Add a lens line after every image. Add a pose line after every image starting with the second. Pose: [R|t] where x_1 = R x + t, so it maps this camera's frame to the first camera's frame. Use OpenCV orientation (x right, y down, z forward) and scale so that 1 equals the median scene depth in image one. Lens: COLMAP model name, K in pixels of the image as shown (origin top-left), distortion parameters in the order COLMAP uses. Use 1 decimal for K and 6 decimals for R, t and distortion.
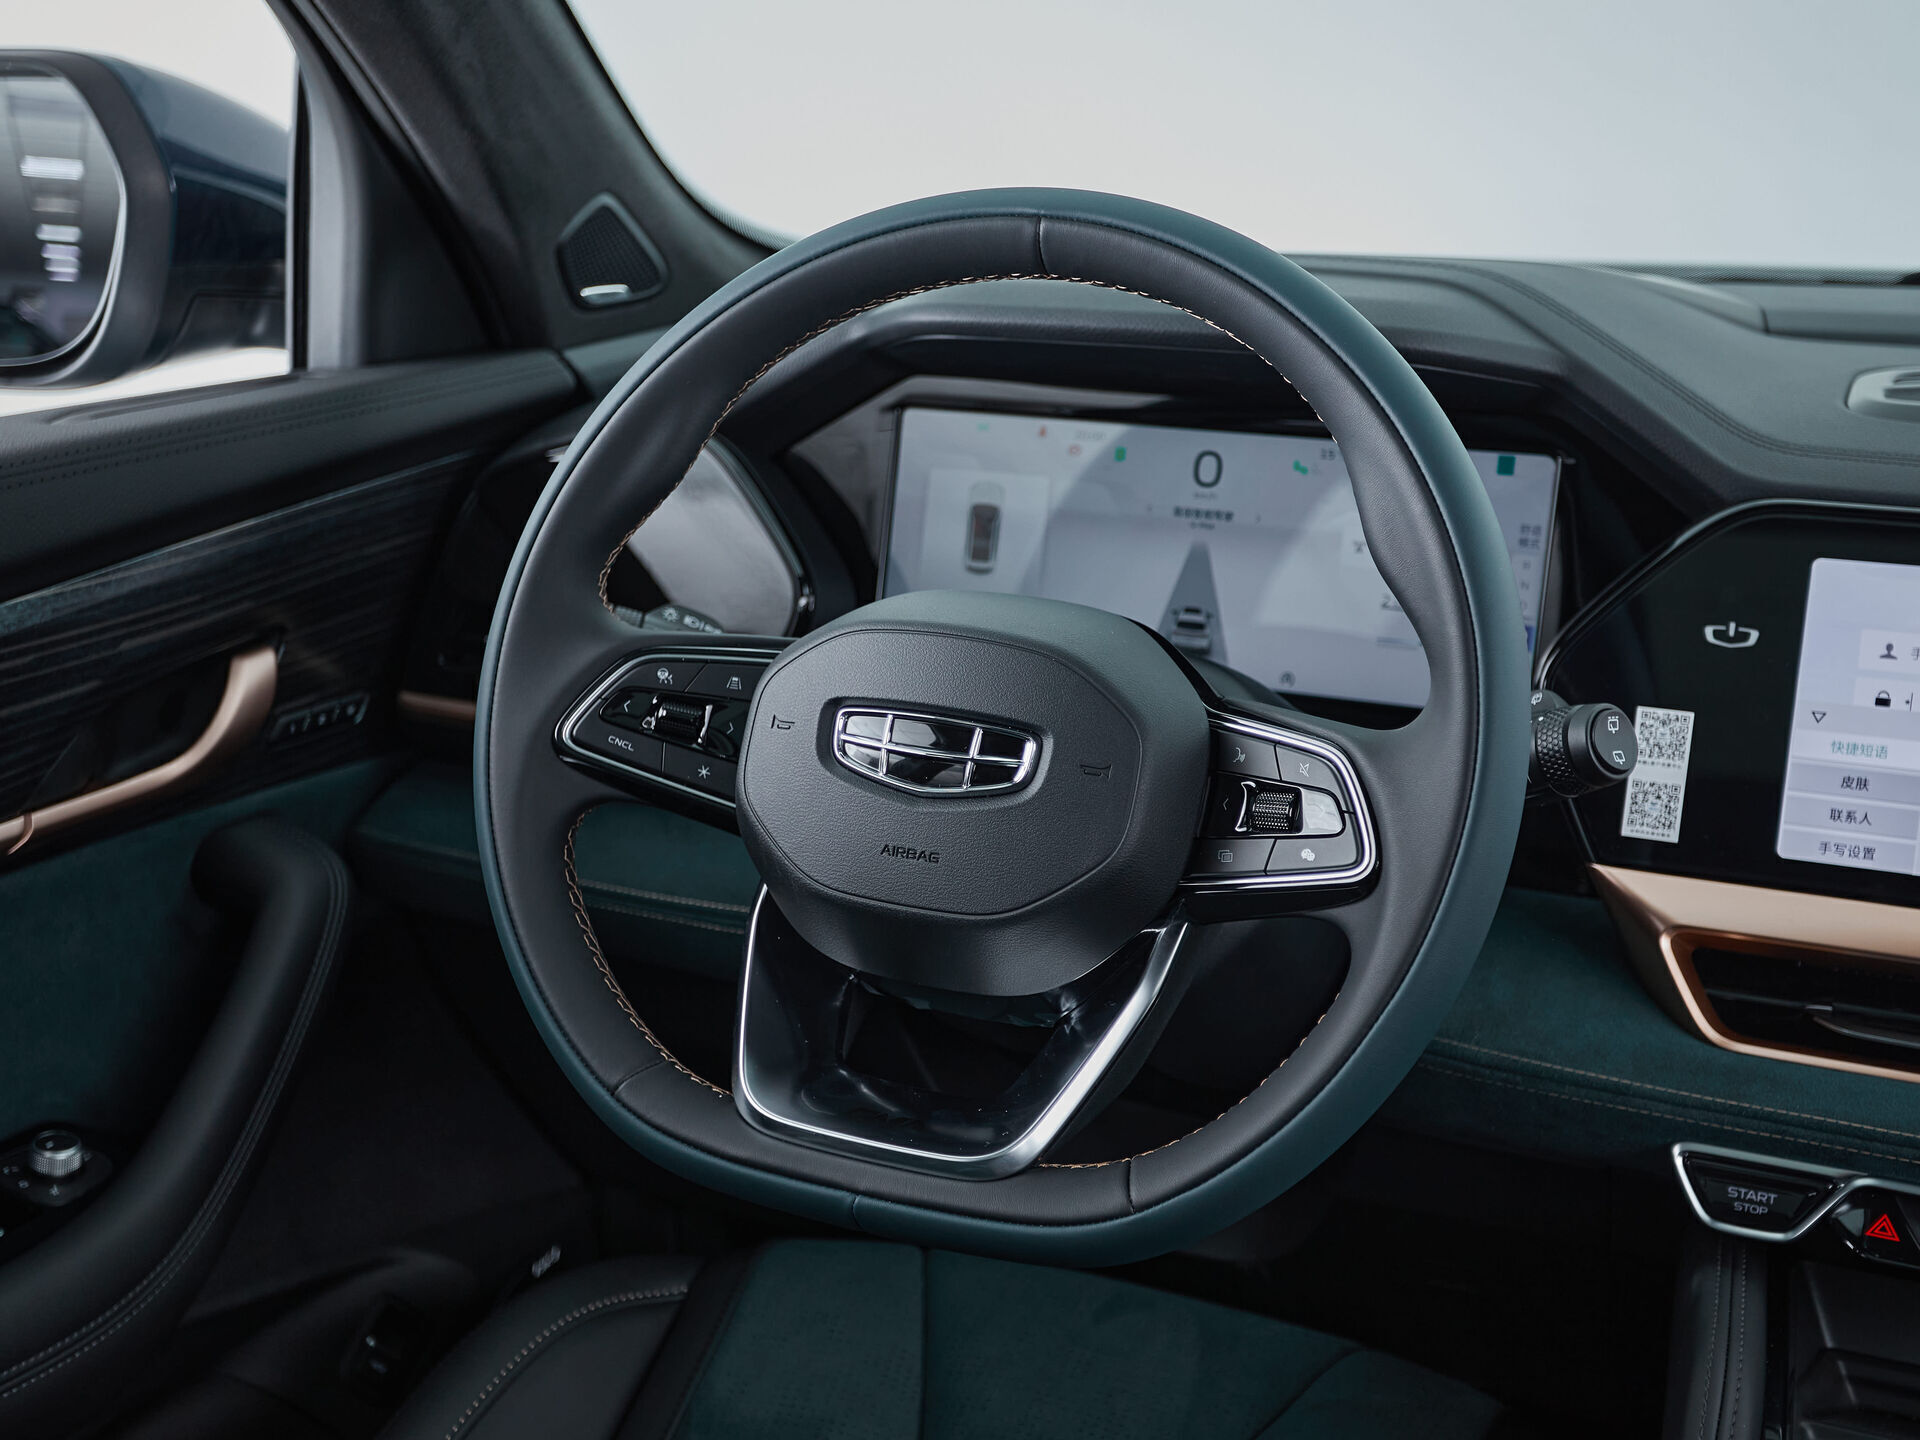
lens RADIAL K [[2385.1, 0, 975.4], [0, 2385.1, 734.1], [0, 0, 1]] dist [0.016987, 0.000000]
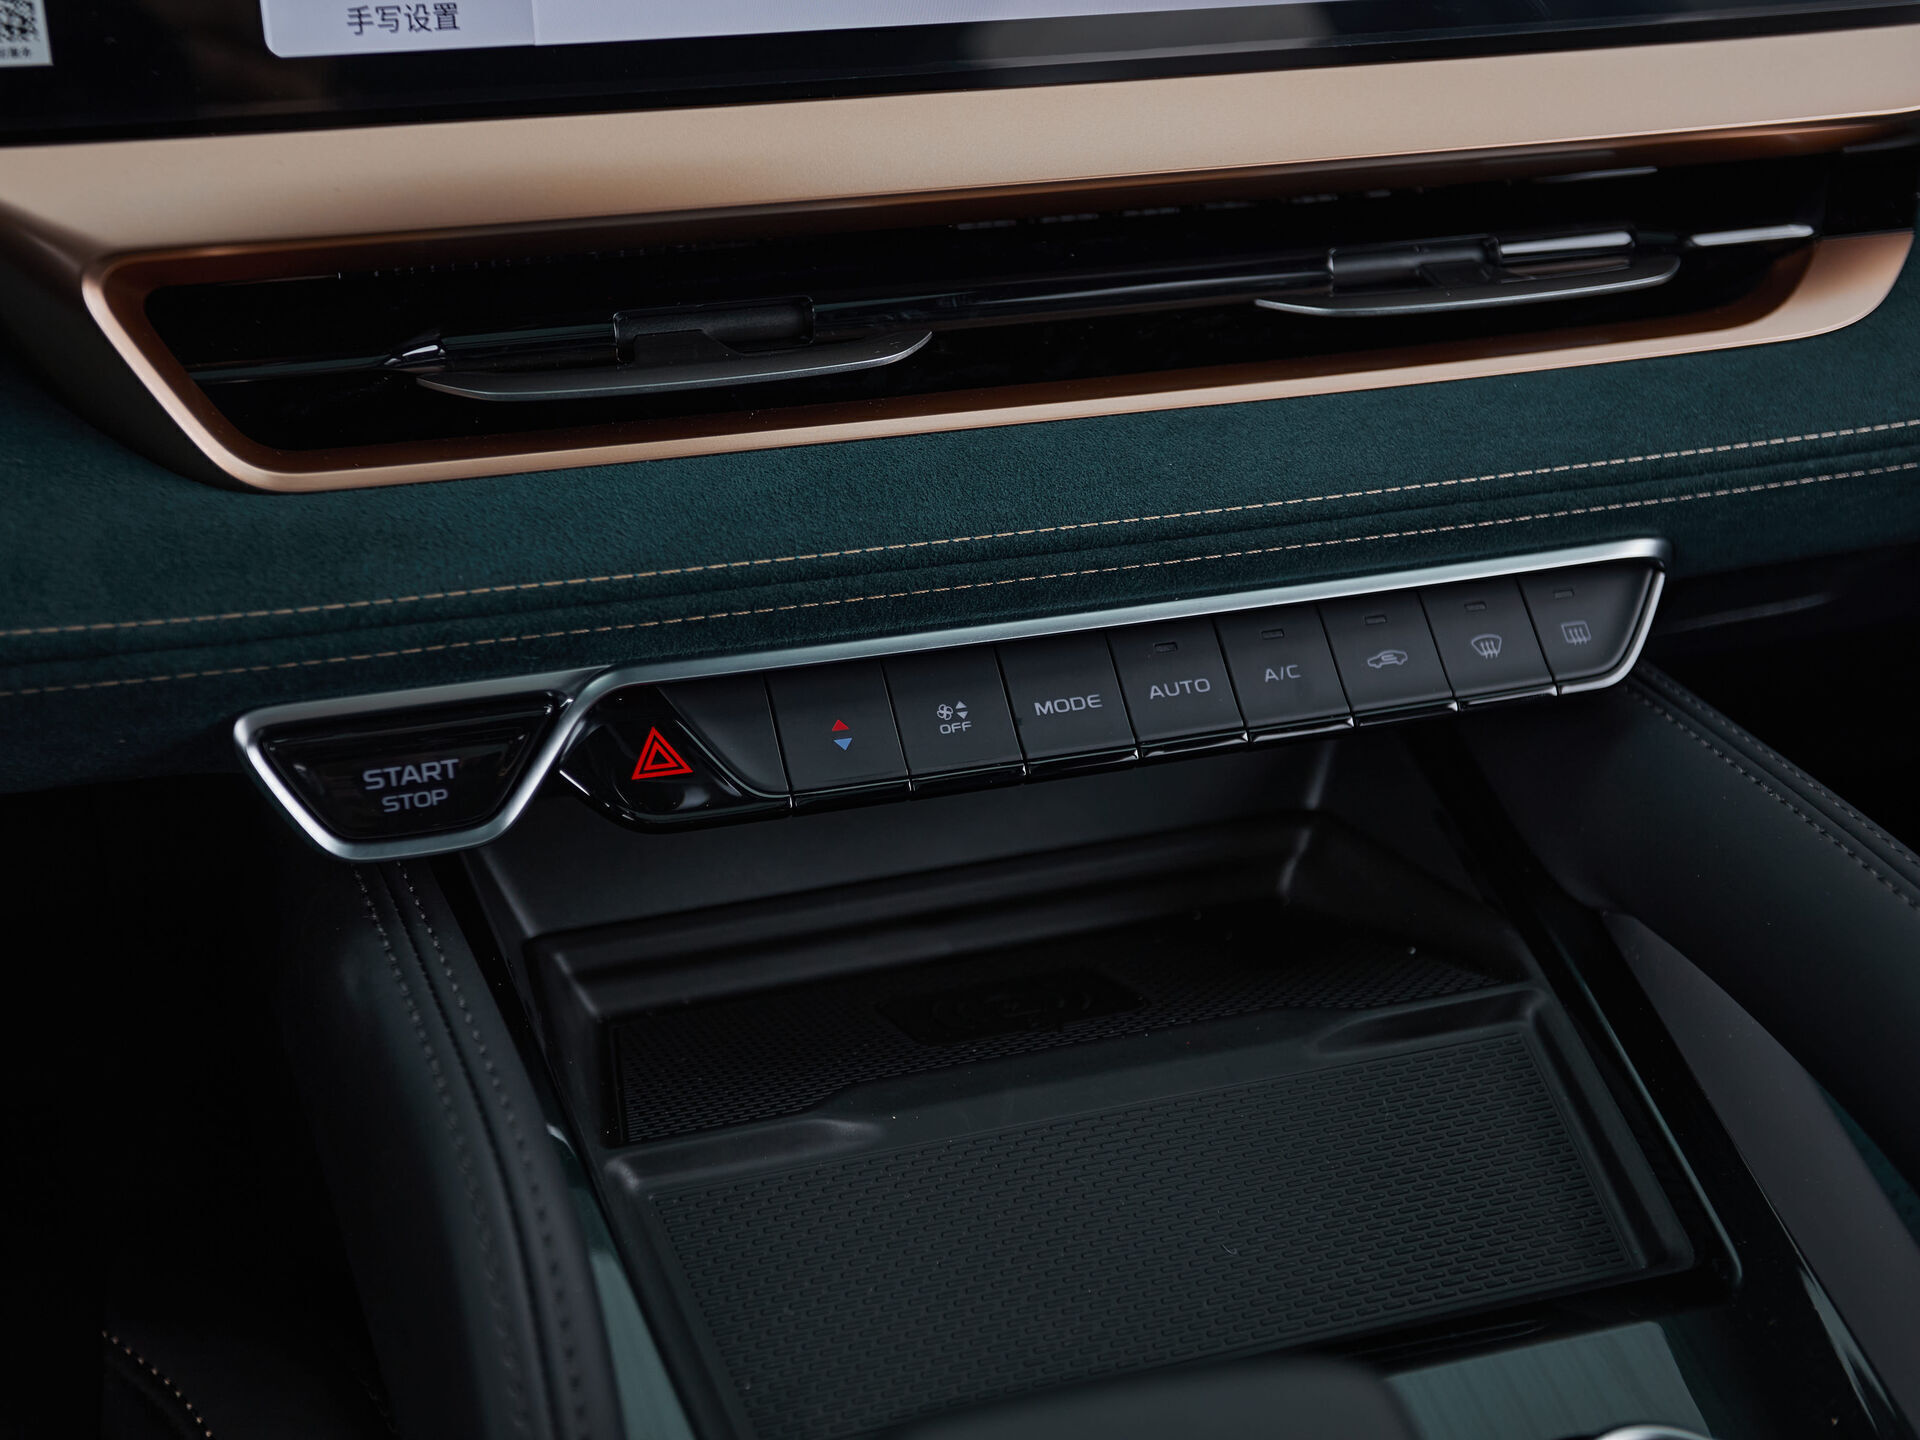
lens RADIAL K [[2385.1, 0, 831.6], [0, 2385.1, 736.0], [0, 0, 1]] dist [0.016987, 0.000000]
pose [[0.755752, -0.335650, 0.562297, 0.114100], [0.143480, 0.922663, 0.357920, 0.022681], [-0.638946, -0.189820, 0.745463, 0.563981]]
